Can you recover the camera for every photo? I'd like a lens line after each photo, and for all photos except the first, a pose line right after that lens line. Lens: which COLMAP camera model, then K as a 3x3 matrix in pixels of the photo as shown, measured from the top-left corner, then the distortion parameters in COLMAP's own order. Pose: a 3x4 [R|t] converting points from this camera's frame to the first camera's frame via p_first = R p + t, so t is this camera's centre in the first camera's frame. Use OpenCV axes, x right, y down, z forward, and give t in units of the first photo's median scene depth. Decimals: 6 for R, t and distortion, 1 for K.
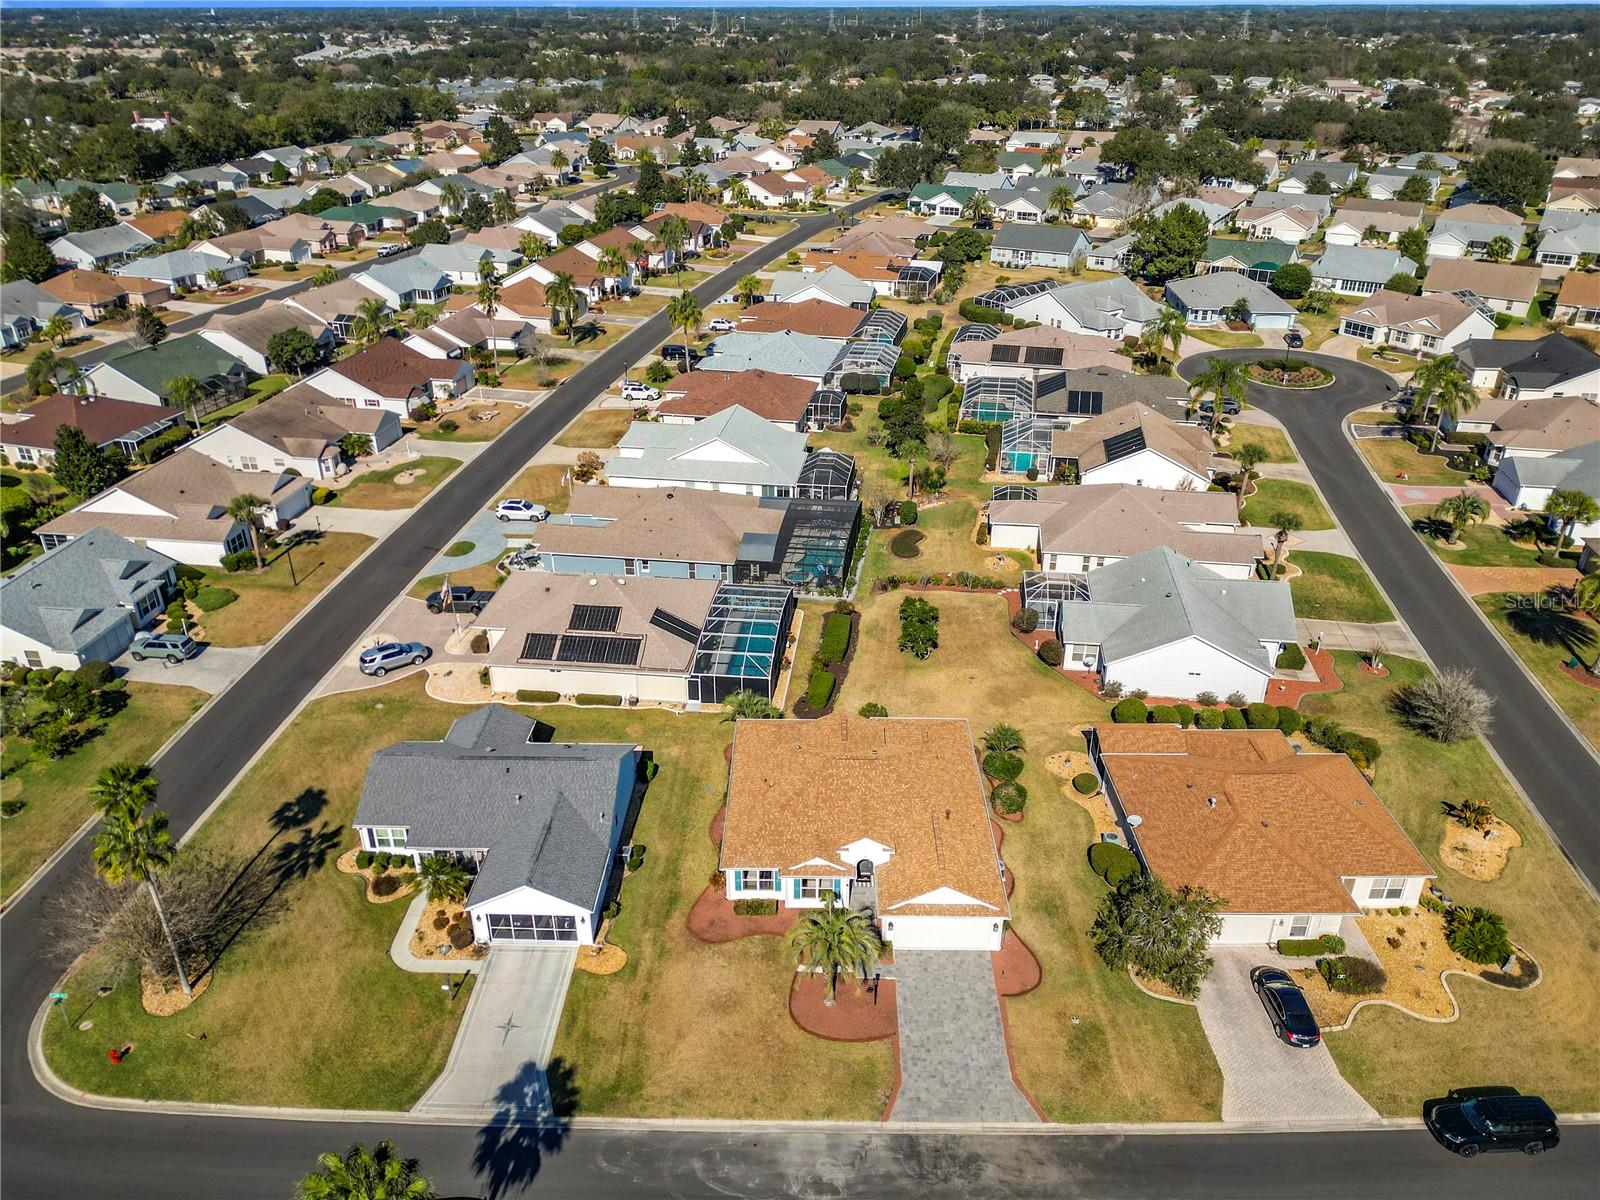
lens RADIAL K [[1097.4, 0, 792.1], [0, 1097.4, 597.5], [0, 0, 1]] dist [0.055719, -0.062438]
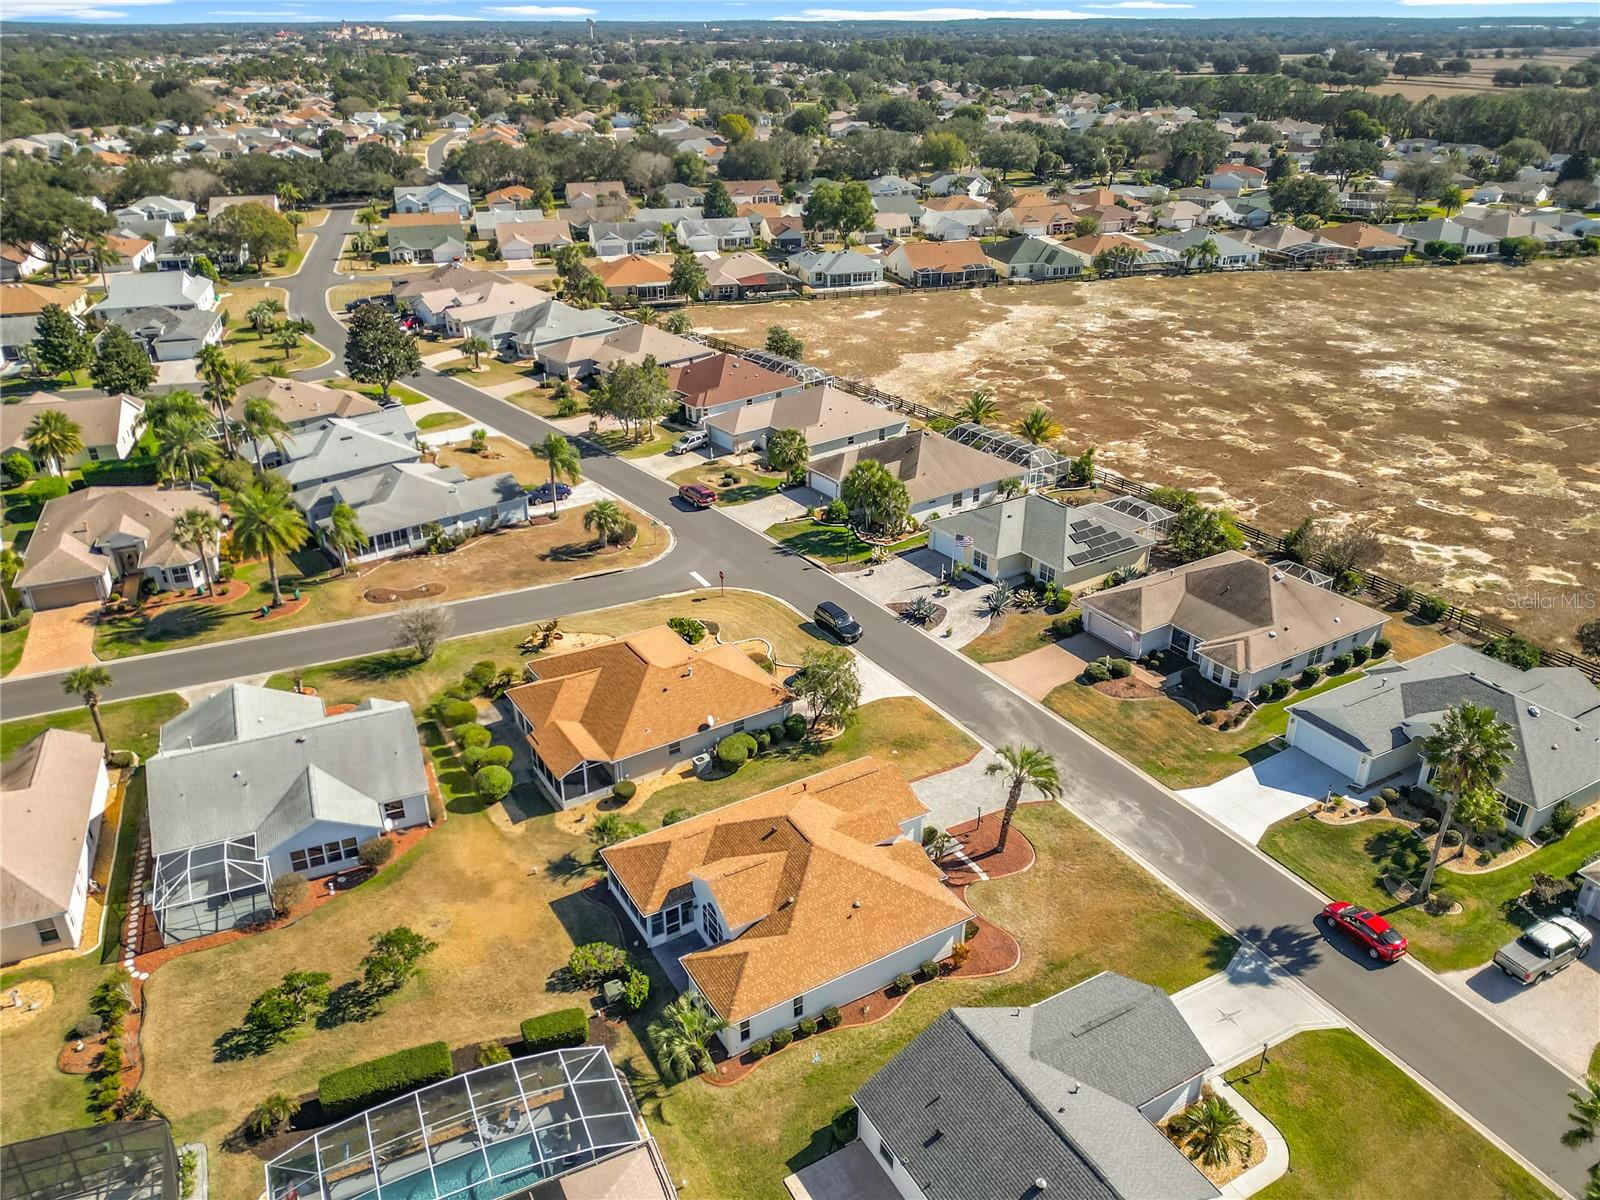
lens RADIAL K [[1165.7, 0, 800.0], [0, 1165.7, 600.0], [0, 0, 1]] dist [0.050837, -0.073946]
pose [[-0.523823, -0.370322, 0.767118, -0.479014], [0.408014, 0.681451, 0.607577, -0.446914], [-0.747753, 0.631258, -0.205863, 0.829377]]
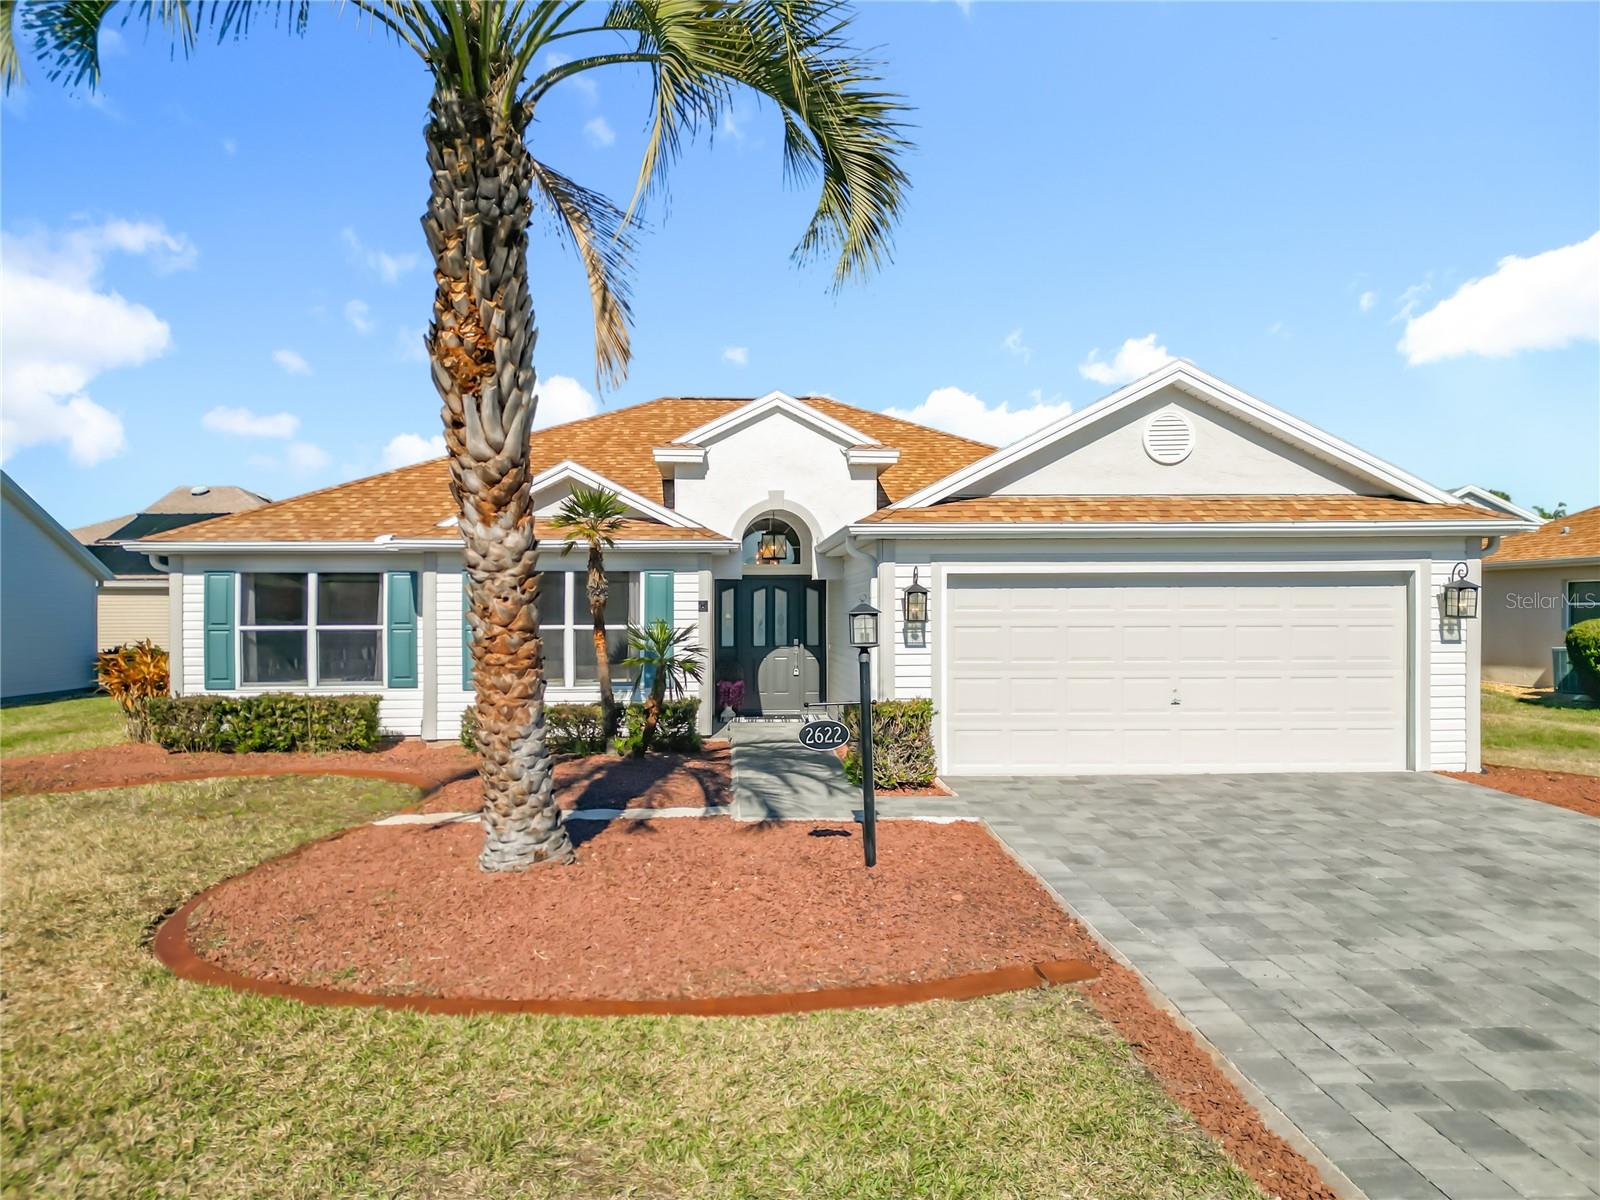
lens RADIAL K [[1097.4, 0, 792.1], [0, 1097.4, 597.5], [0, 0, 1]] dist [0.055719, -0.062438]
pose [[0.996584, 0.003239, 0.082522, 0.036629], [0.036219, 0.880866, -0.471978, 0.265546], [-0.074220, 0.473355, 0.877740, 0.576876]]
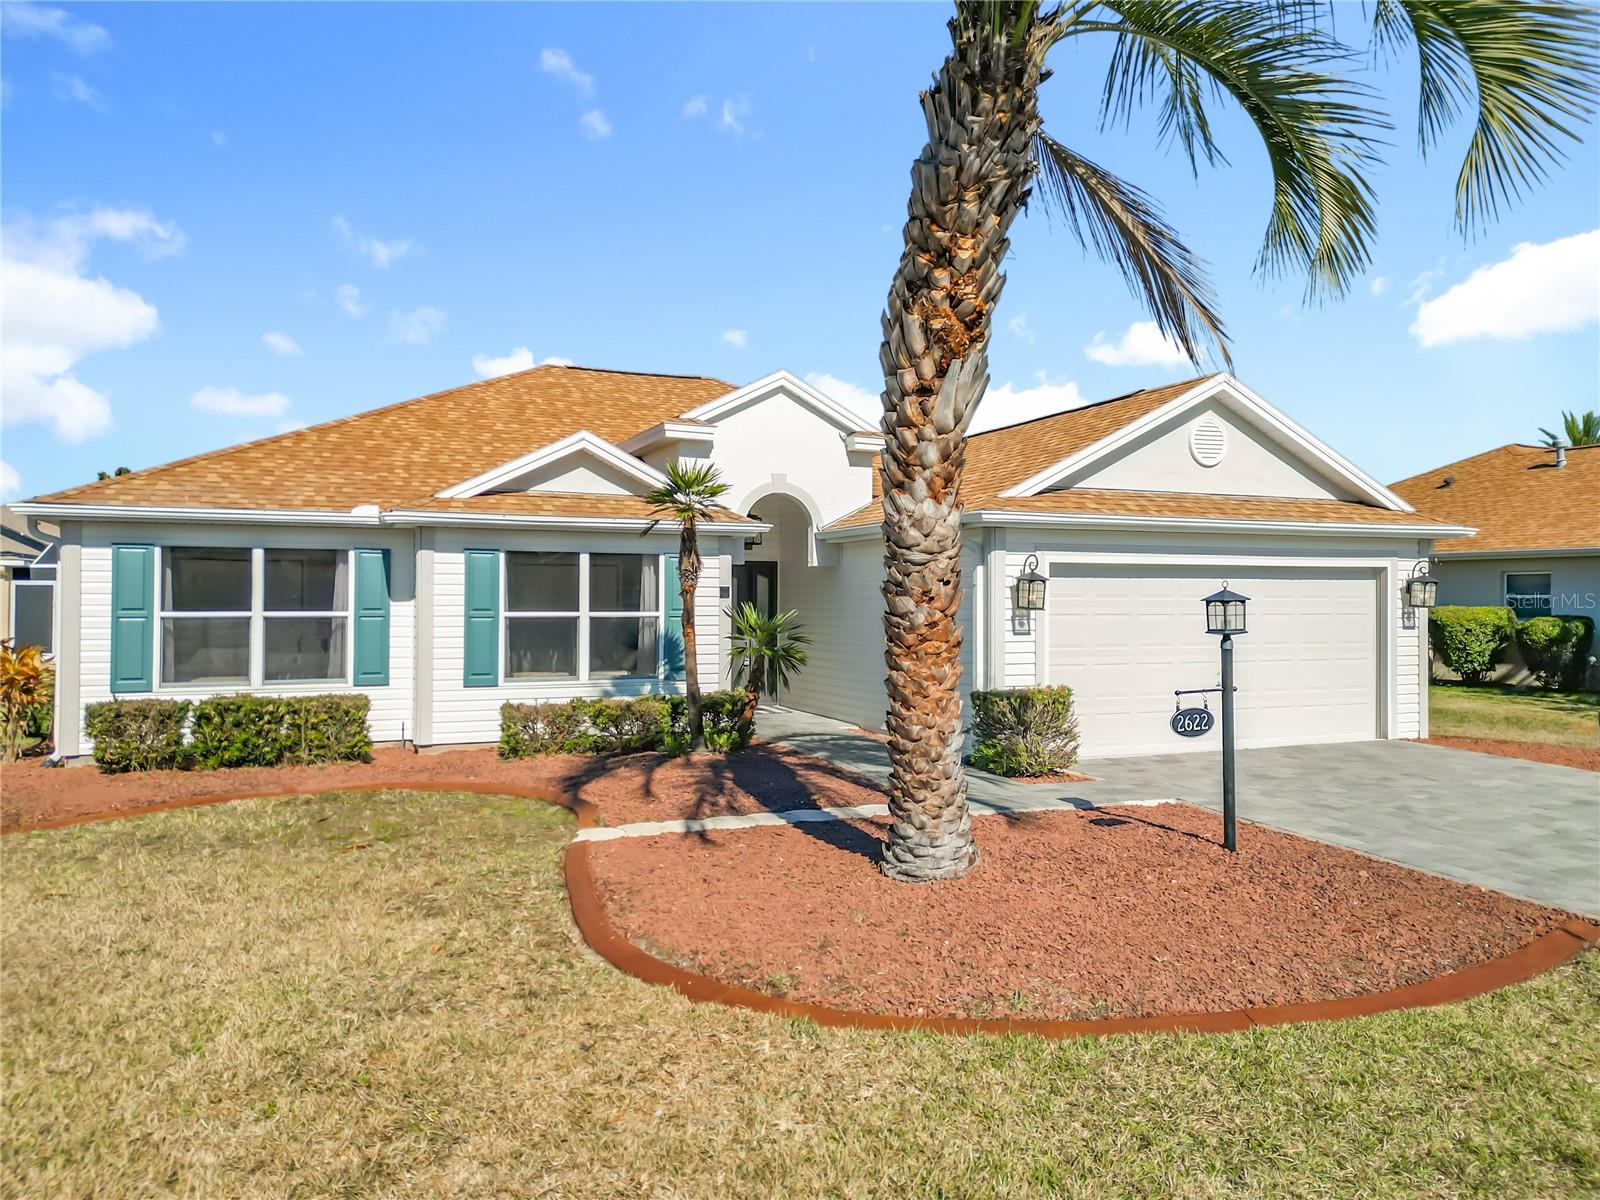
lens RADIAL K [[1104.8, 0, 795.2], [0, 1104.8, 574.5], [0, 0, 1]] dist [0.073427, -0.105758]
pose [[0.911093, 0.017508, 0.411829, -0.018592], [0.183453, 0.877472, -0.443158, 0.257601], [-0.369127, 0.479309, 0.796246, 0.593265]]
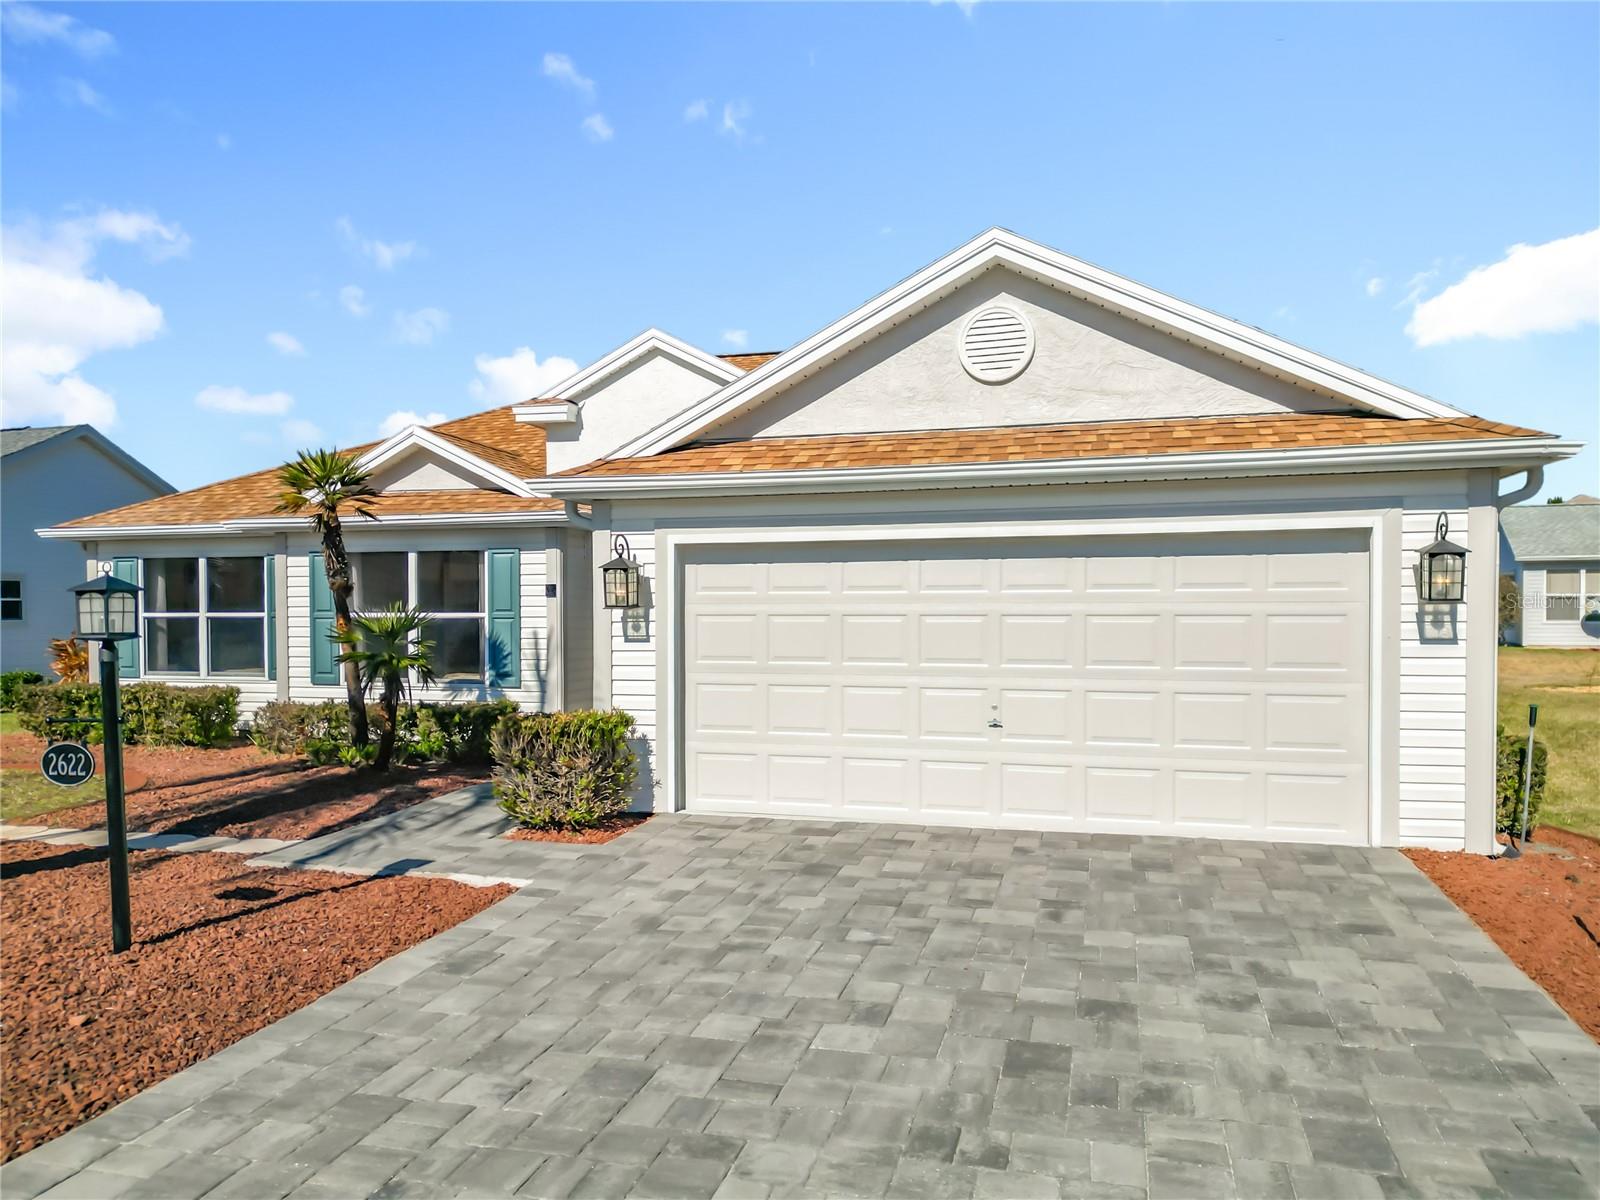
lens RADIAL K [[1134.8, 0, 803.1], [0, 1134.8, 598.3], [0, 0, 1]] dist [0.054366, -0.075961]
pose [[0.971718, 0.000145, -0.236146, 0.101628], [-0.109707, 0.885812, -0.450890, 0.250717], [0.209115, 0.464044, 0.860775, 0.606316]]
